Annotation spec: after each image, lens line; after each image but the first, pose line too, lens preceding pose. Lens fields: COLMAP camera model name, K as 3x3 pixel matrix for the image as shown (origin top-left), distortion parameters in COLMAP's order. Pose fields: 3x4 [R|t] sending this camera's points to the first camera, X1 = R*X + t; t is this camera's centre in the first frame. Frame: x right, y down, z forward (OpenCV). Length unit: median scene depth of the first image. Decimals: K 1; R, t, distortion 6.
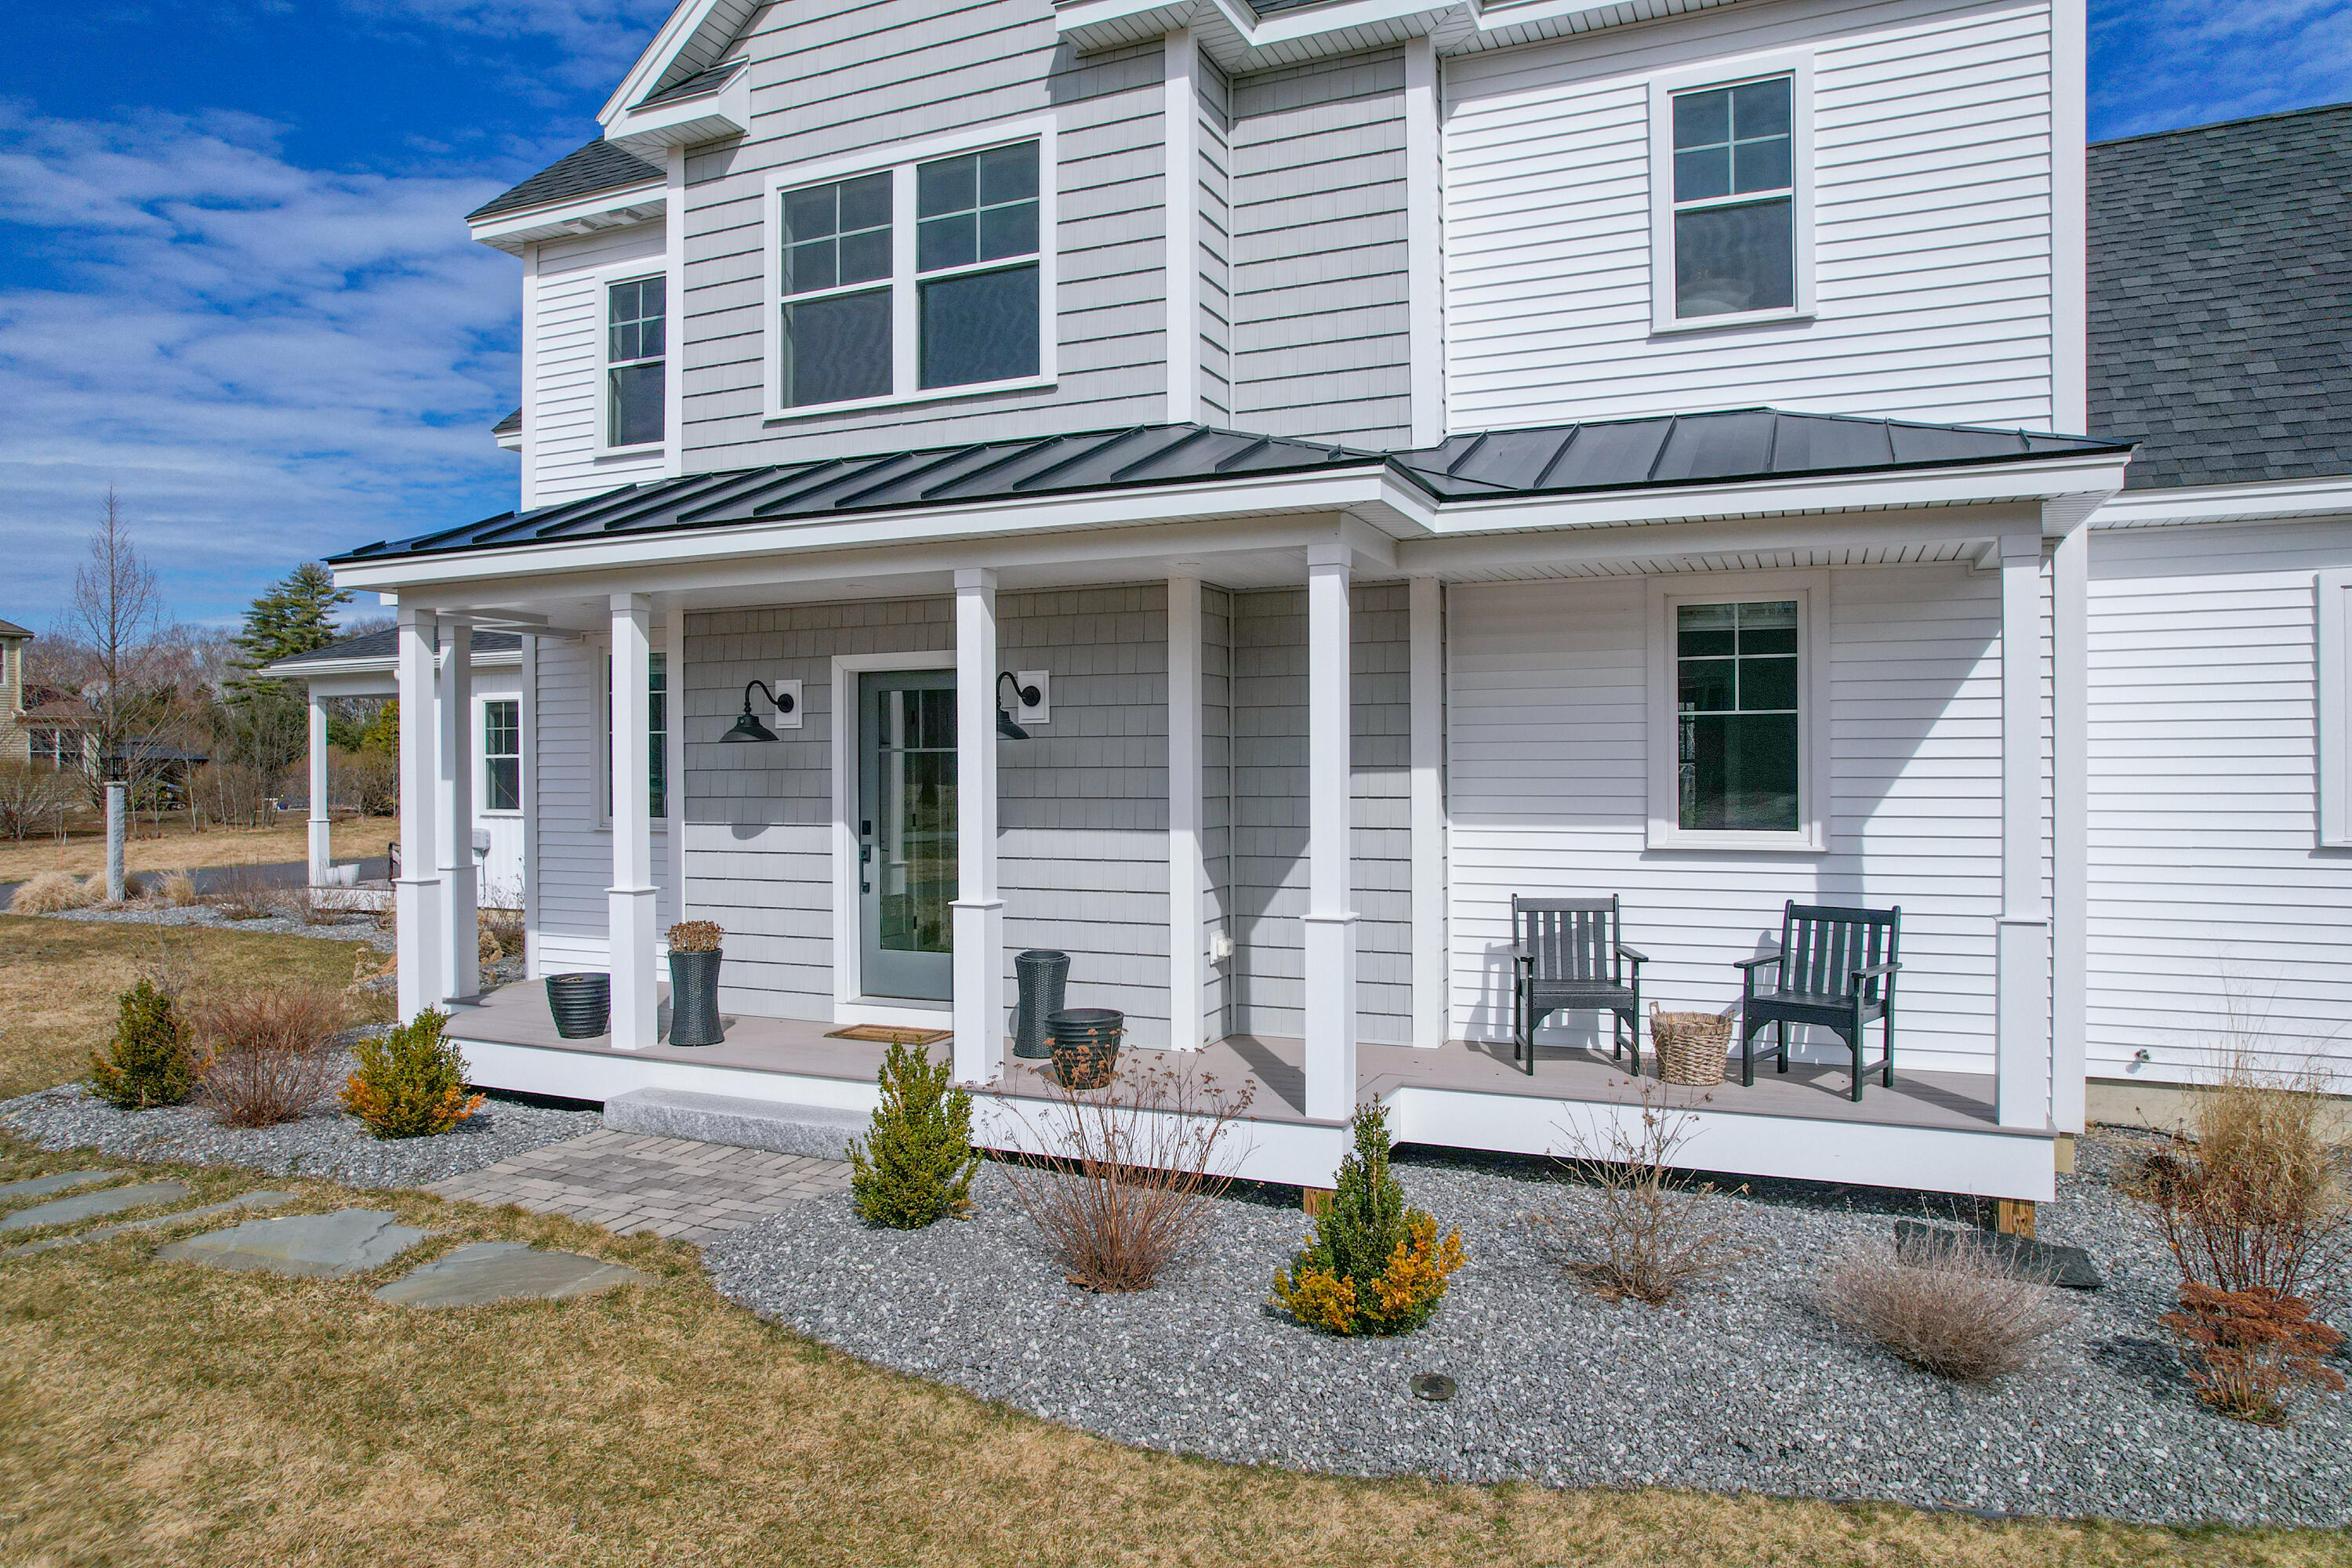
lens RADIAL K [[1514.0, 0, 1166.2], [0, 1514.0, 778.5], [0, 0, 1]] dist [-0.091367, 0.084187]
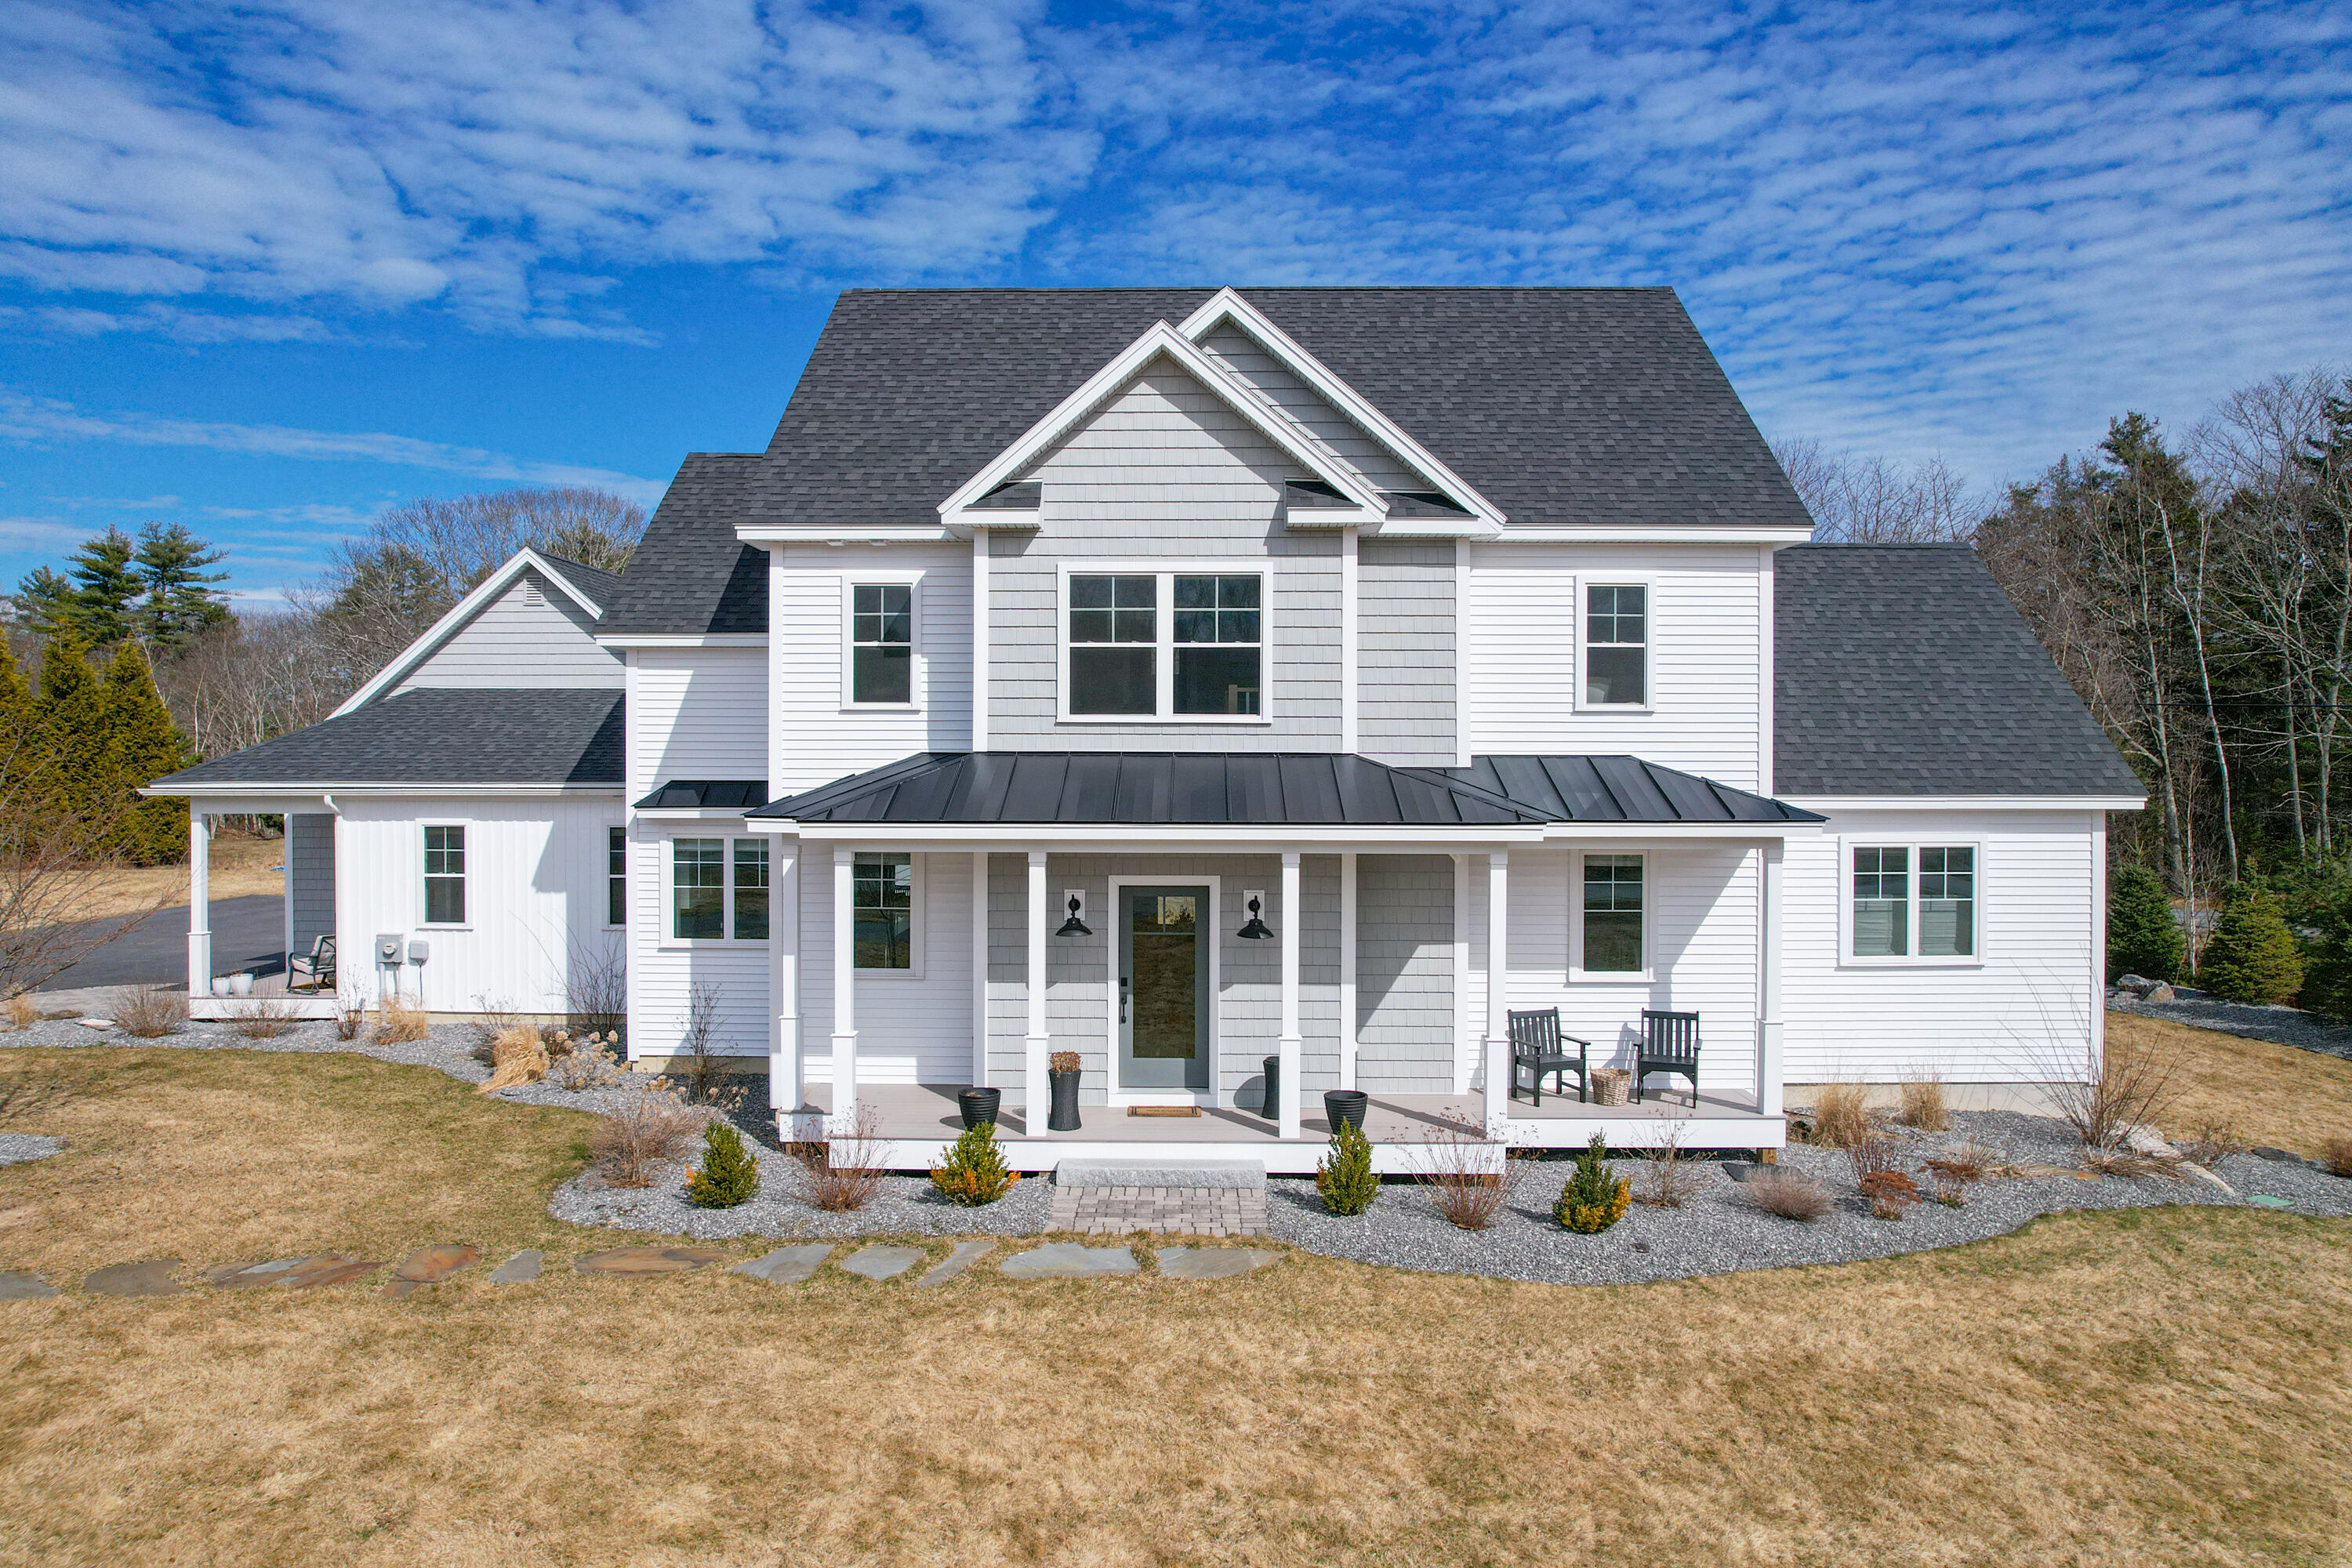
lens RADIAL K [[1519.0, 0, 1164.1], [0, 1519.0, 779.7], [0, 0, 1]] dist [-0.081172, 0.071399]
pose [[0.919753, 0.002893, 0.392487, -0.907779], [-0.003789, 0.999992, 0.001507, -0.211687], [-0.392479, -0.002873, 0.919757, -0.561385]]
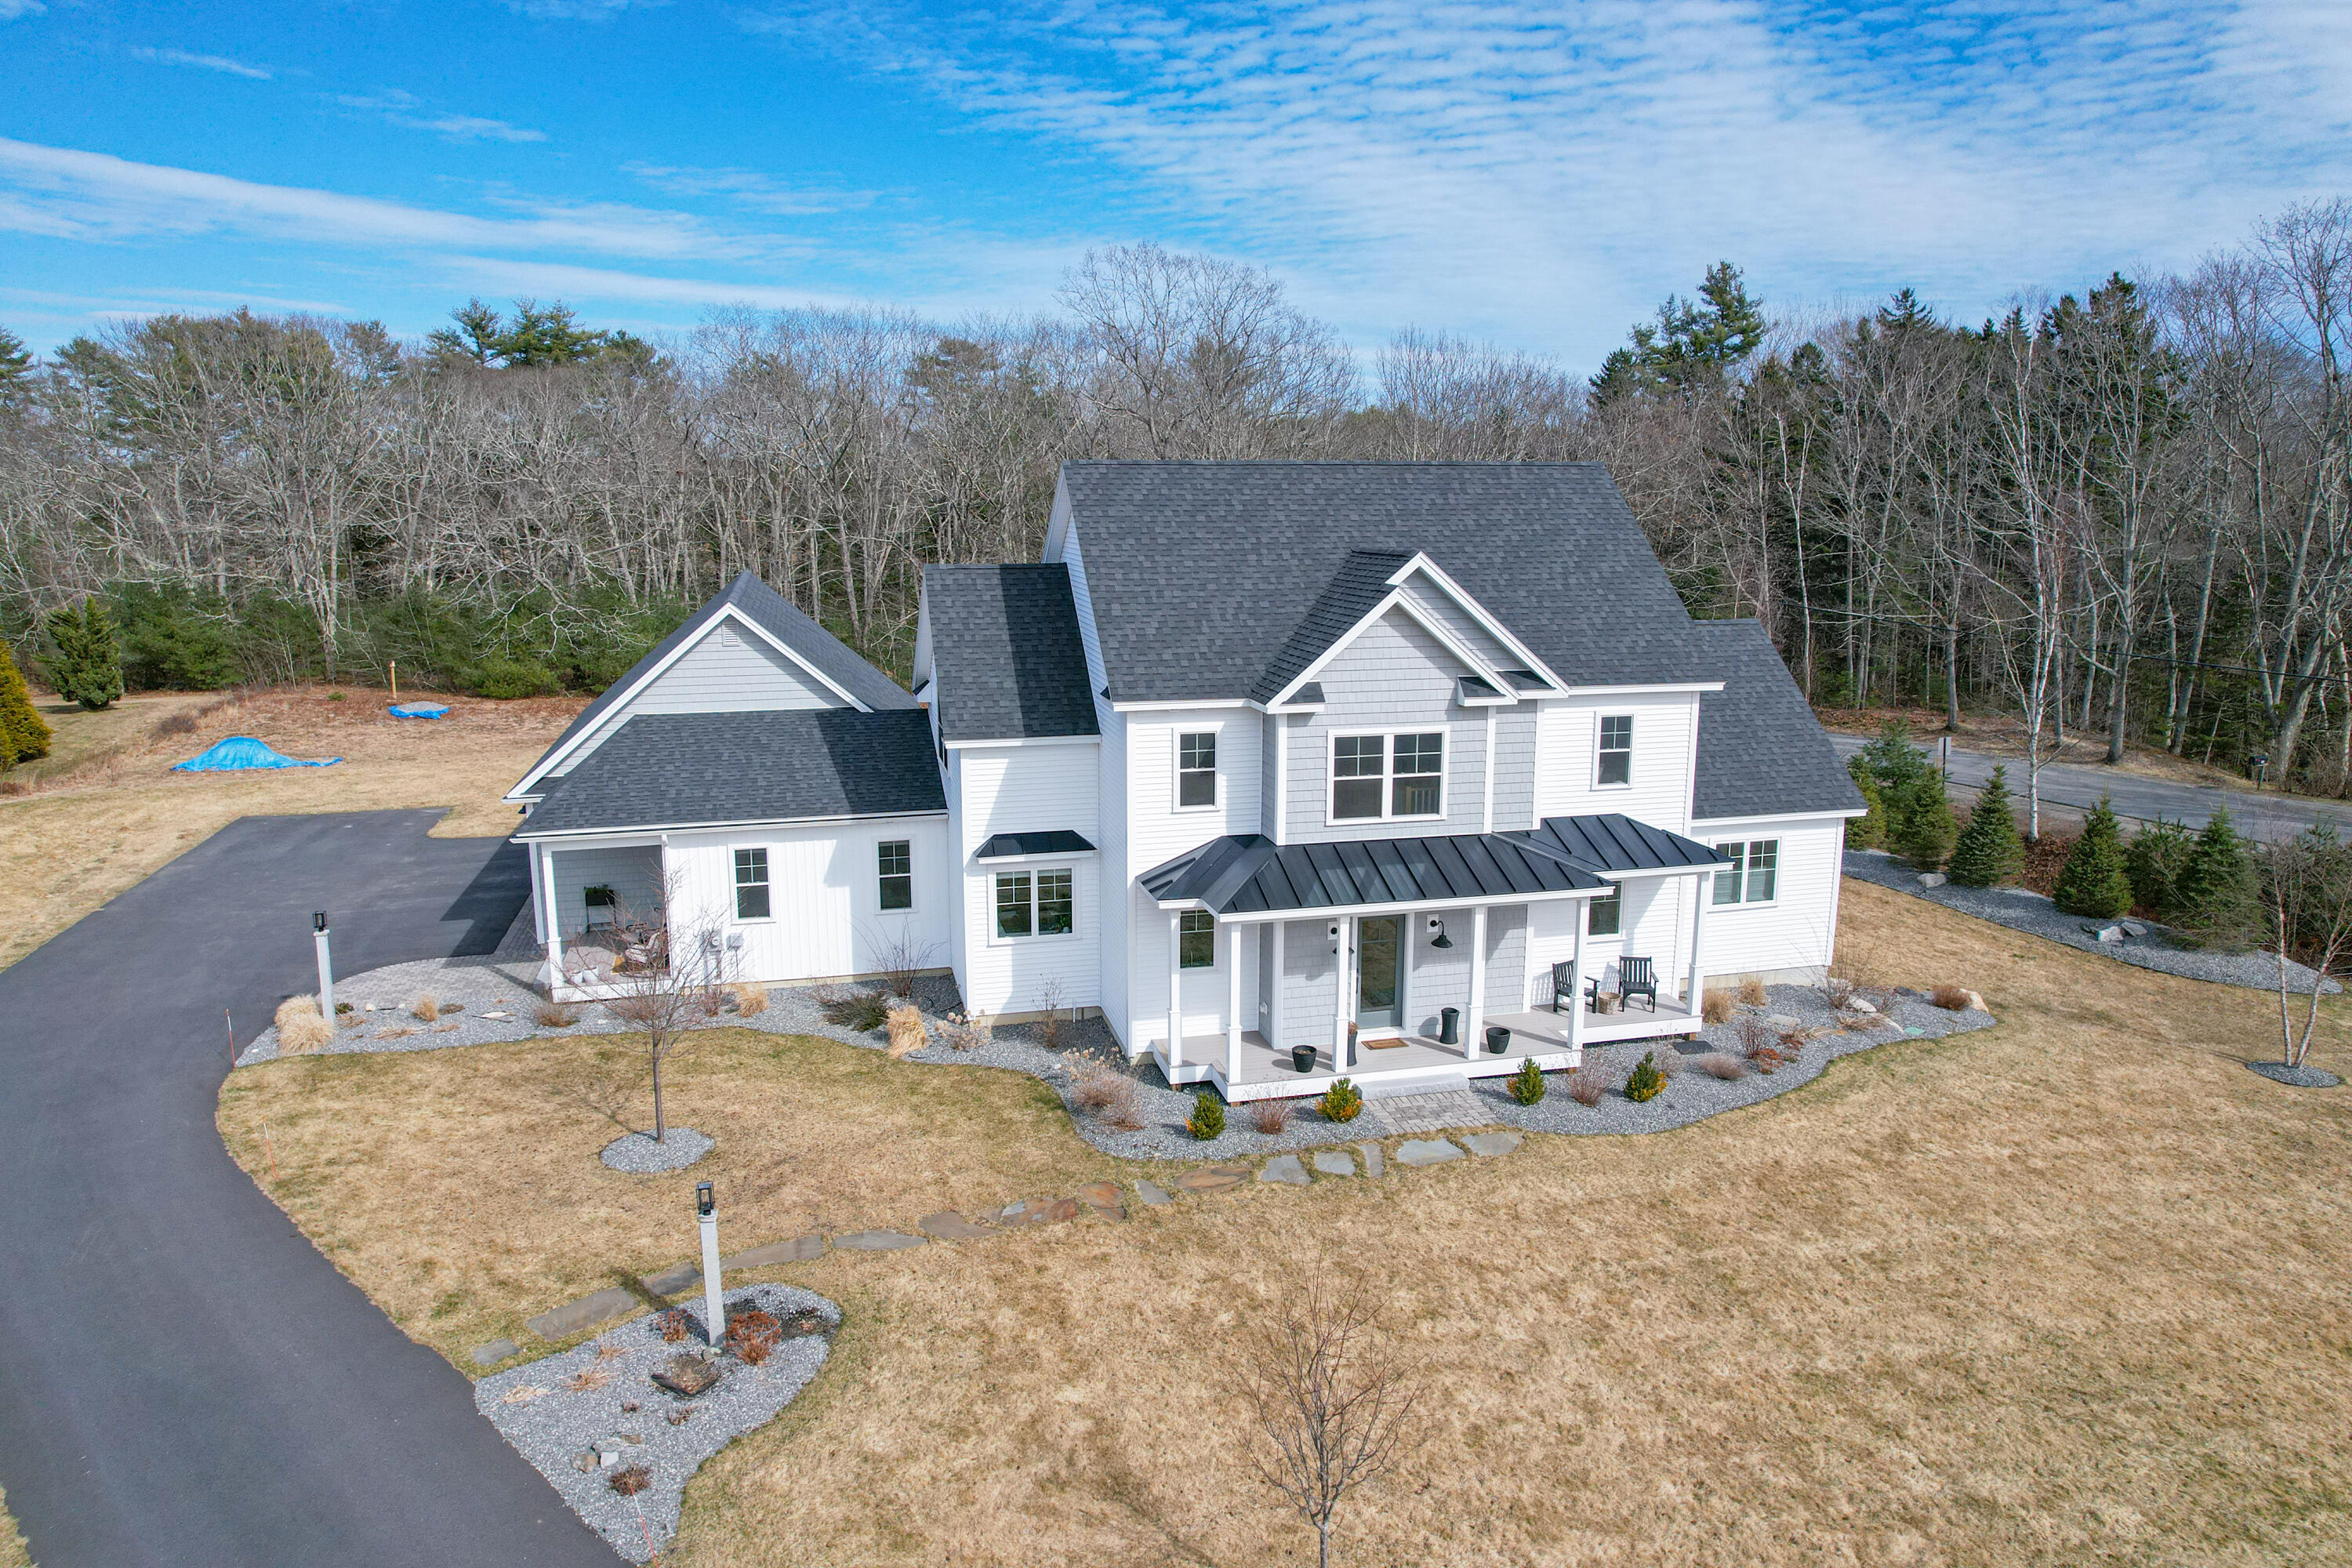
lens RADIAL K [[1505.8, 0, 1164.0], [0, 1505.8, 774.5], [0, 0, 1]] dist [-0.081222, 0.070847]
pose [[0.788617, -0.110334, 0.604904, -2.363076], [0.001768, 0.984172, 0.177207, -0.906706], [-0.614882, -0.138679, 0.776330, -0.944771]]
